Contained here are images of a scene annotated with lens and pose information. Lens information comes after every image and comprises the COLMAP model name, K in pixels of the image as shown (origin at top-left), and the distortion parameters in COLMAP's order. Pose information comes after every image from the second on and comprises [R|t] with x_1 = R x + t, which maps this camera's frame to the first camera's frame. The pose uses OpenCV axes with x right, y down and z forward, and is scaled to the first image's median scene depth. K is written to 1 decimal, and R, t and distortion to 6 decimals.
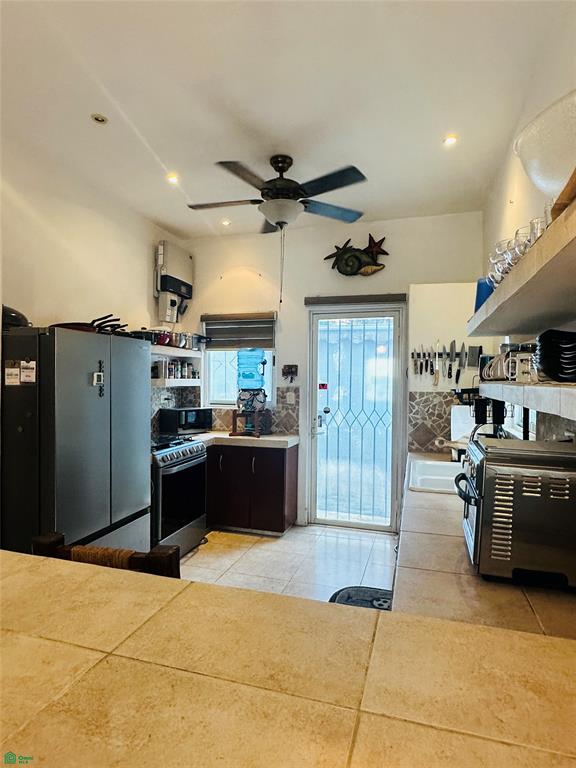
lens RADIAL K [[443.8, 0, 286.1], [0, 443.8, 384.6], [0, 0, 1]] dist [-0.002537, 0.001399]
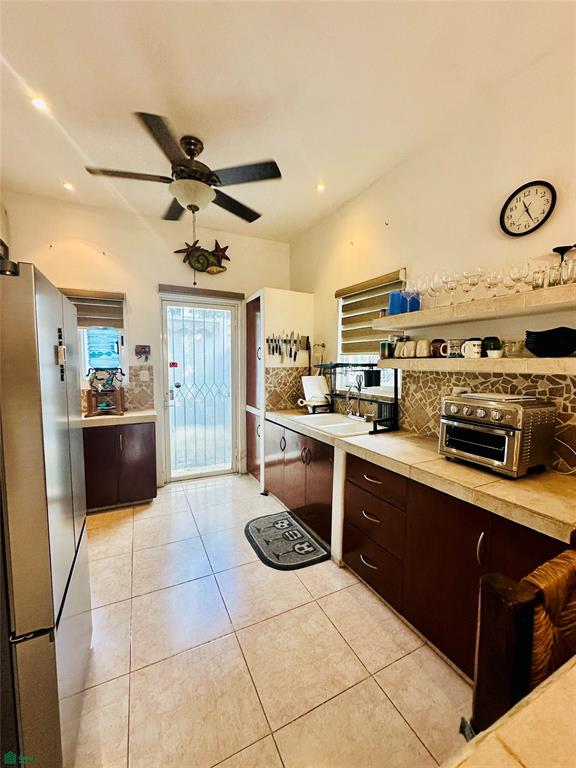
lens RADIAL K [[306.5, 0, 288.6], [0, 306.5, 384.5], [0, 0, 1]] dist [-0.009090, 0.001820]
pose [[0.729611, -0.054850, 0.681660, -0.257084], [0.009703, 0.997508, 0.069879, 0.002615], [-0.683794, -0.044370, 0.728325, 0.221537]]
